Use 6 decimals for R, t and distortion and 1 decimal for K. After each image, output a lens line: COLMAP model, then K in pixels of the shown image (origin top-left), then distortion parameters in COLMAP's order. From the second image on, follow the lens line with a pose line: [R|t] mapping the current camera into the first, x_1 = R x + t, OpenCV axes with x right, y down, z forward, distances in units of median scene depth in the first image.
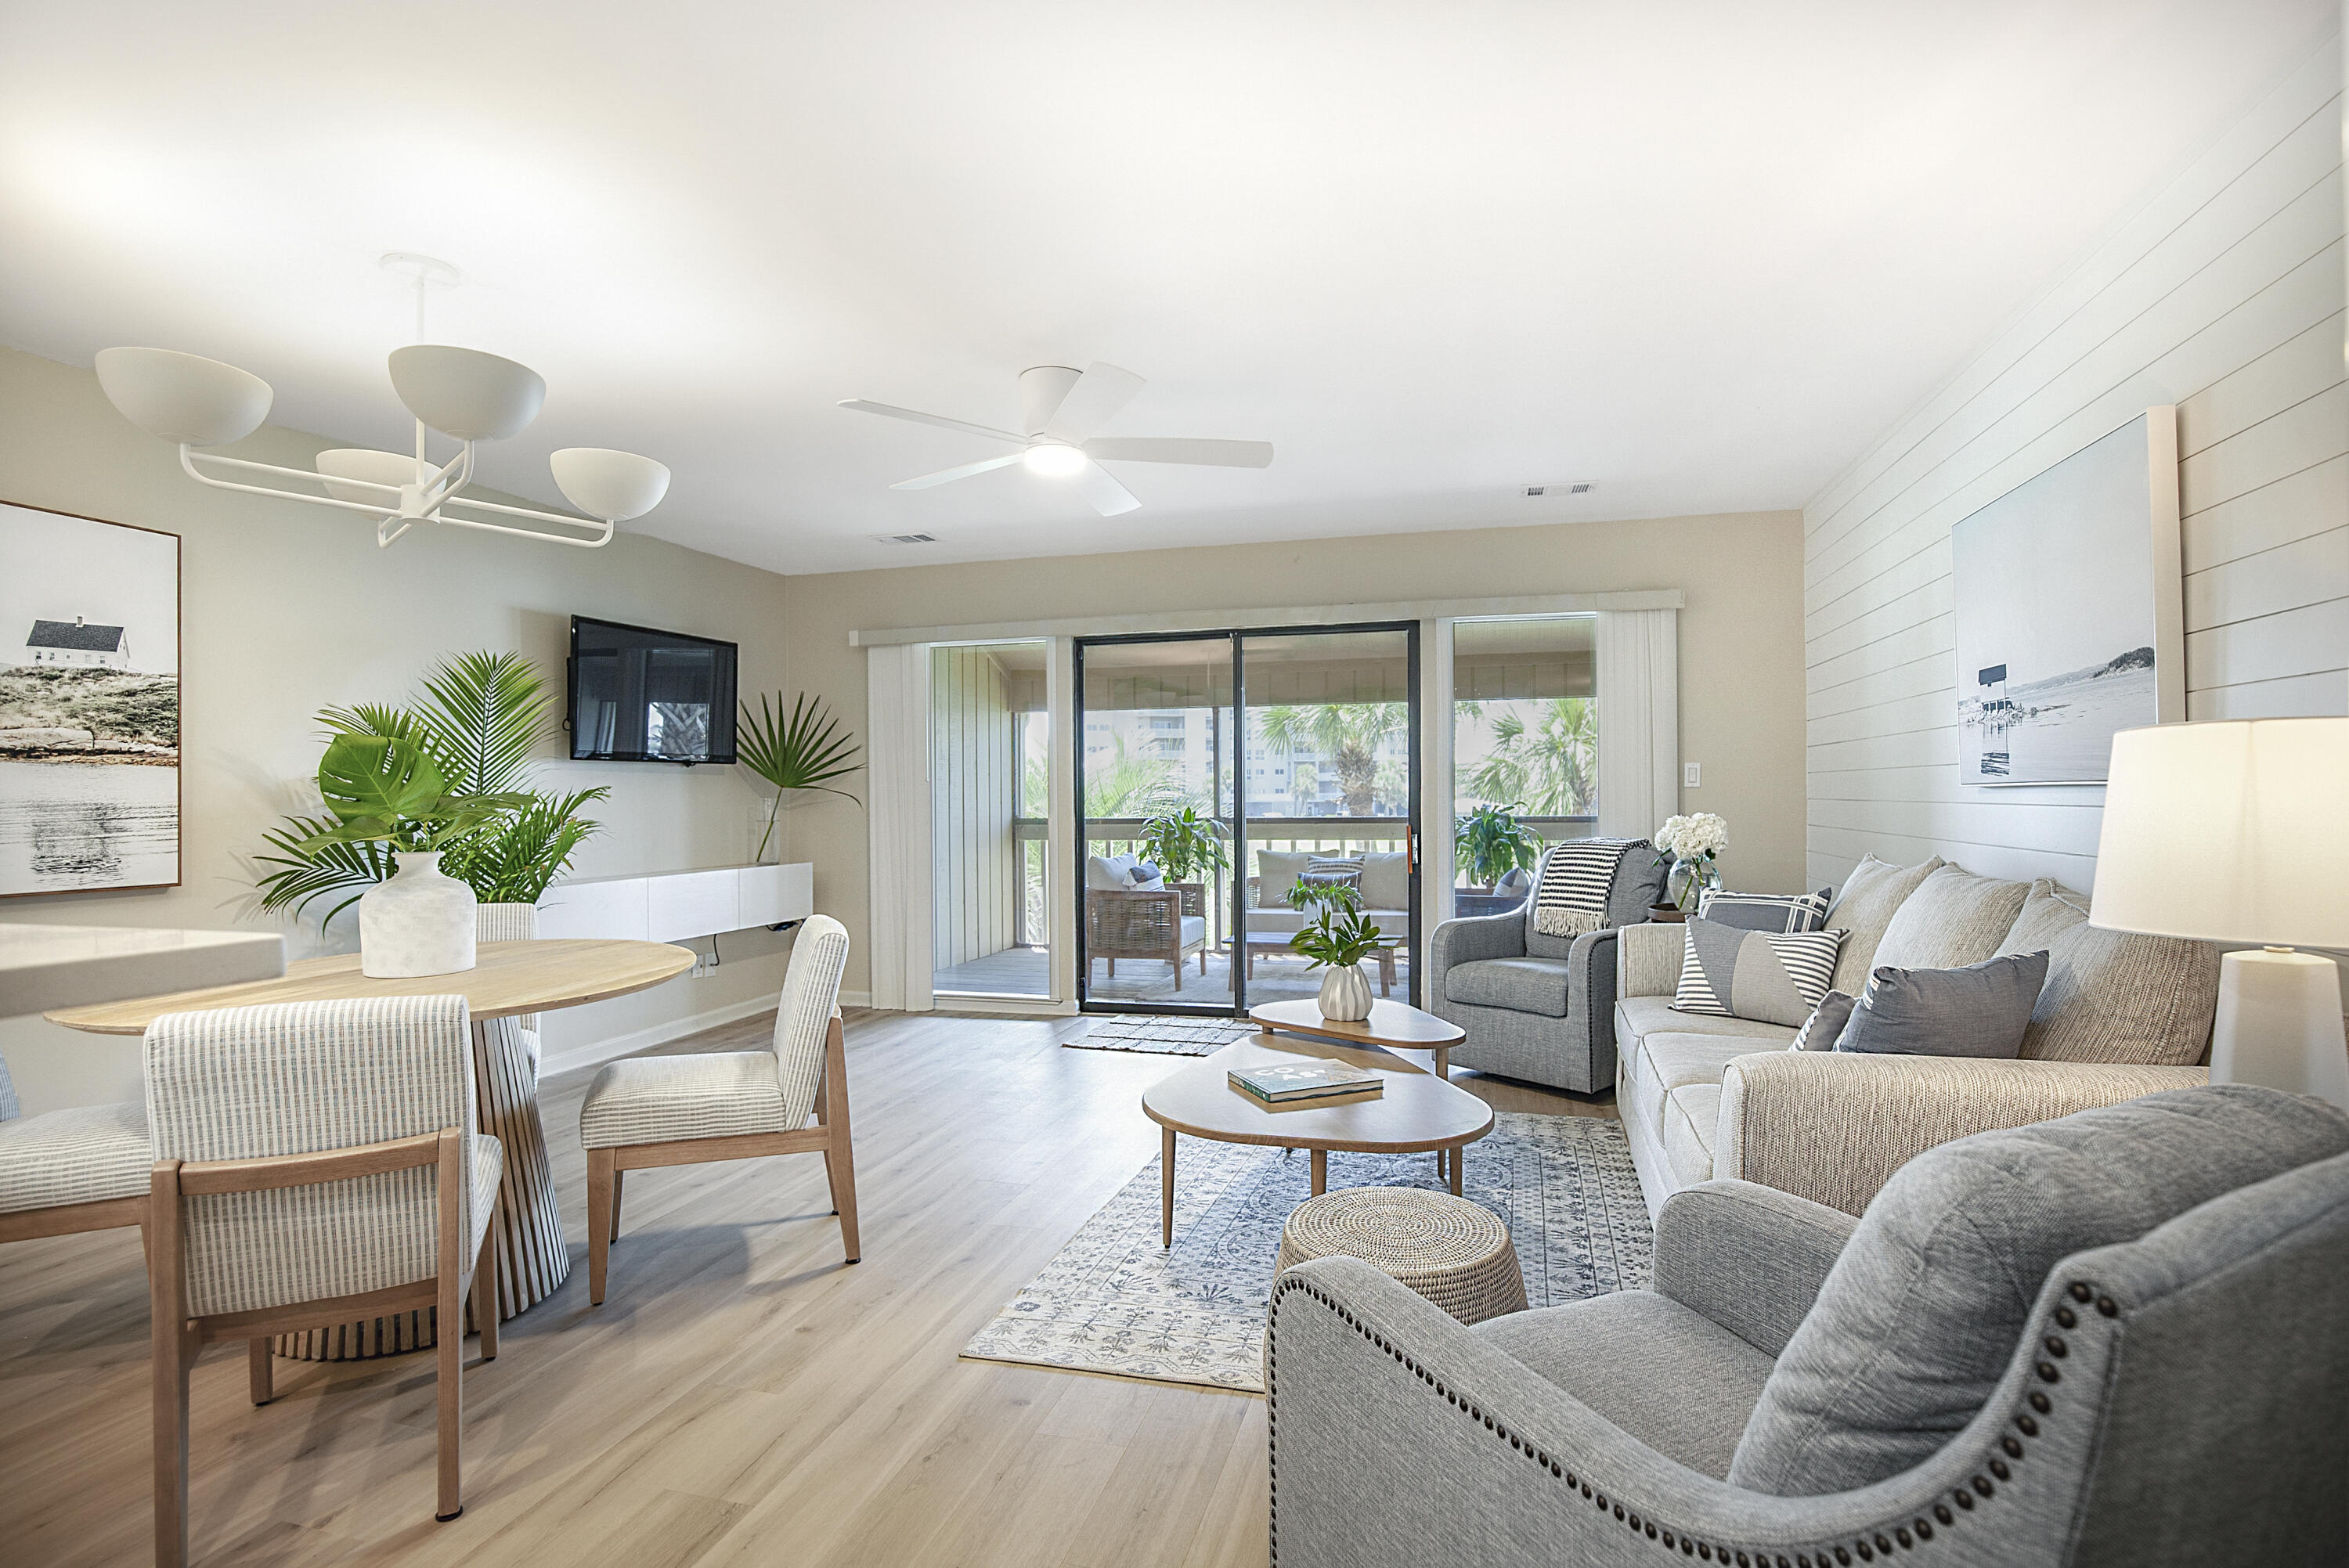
lens RADIAL K [[1119.5, 0, 1246.2], [0, 1119.5, 807.5], [0, 0, 1]] dist [-0.042421, 0.006248]
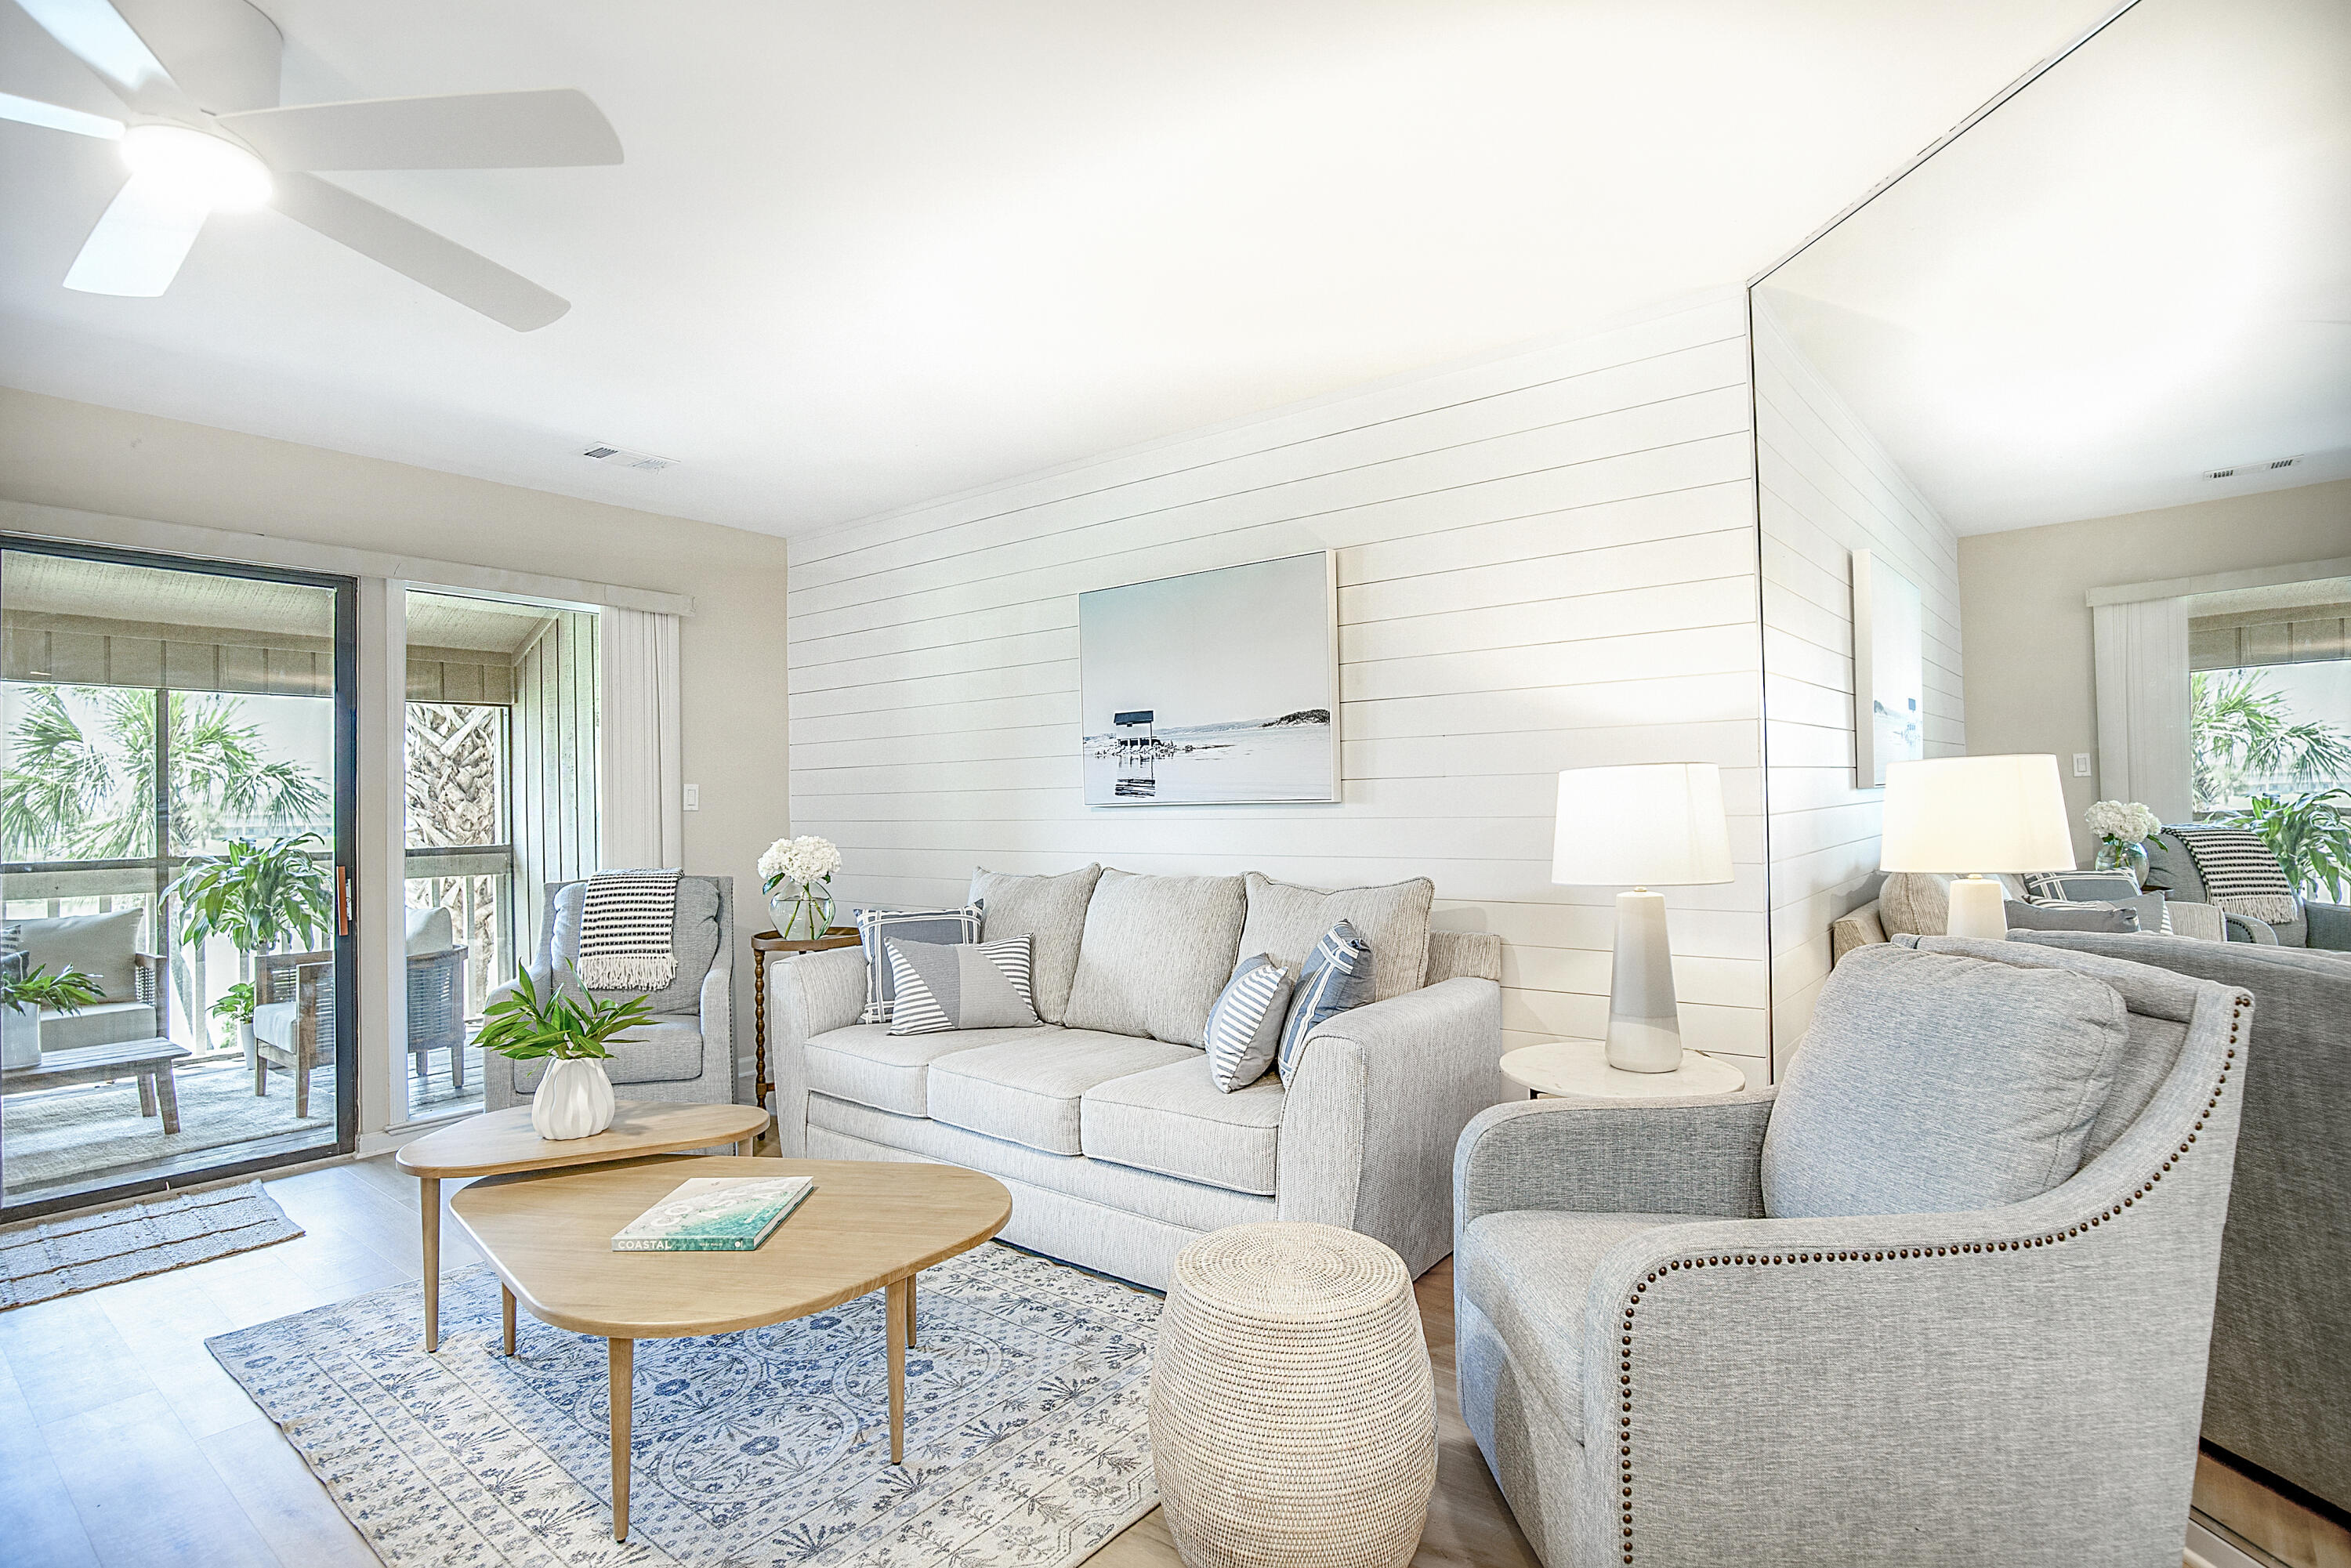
lens RADIAL K [[1120.6, 0, 1162.4], [0, 1120.6, 800.2], [0, 0, 1]] dist [-0.042421, 0.006248]
pose [[0.412725, 0.005324, 0.910840, -0.430211], [0.024405, 0.999559, -0.016901, -0.002614], [-0.910529, 0.029205, 0.412413, 0.387891]]
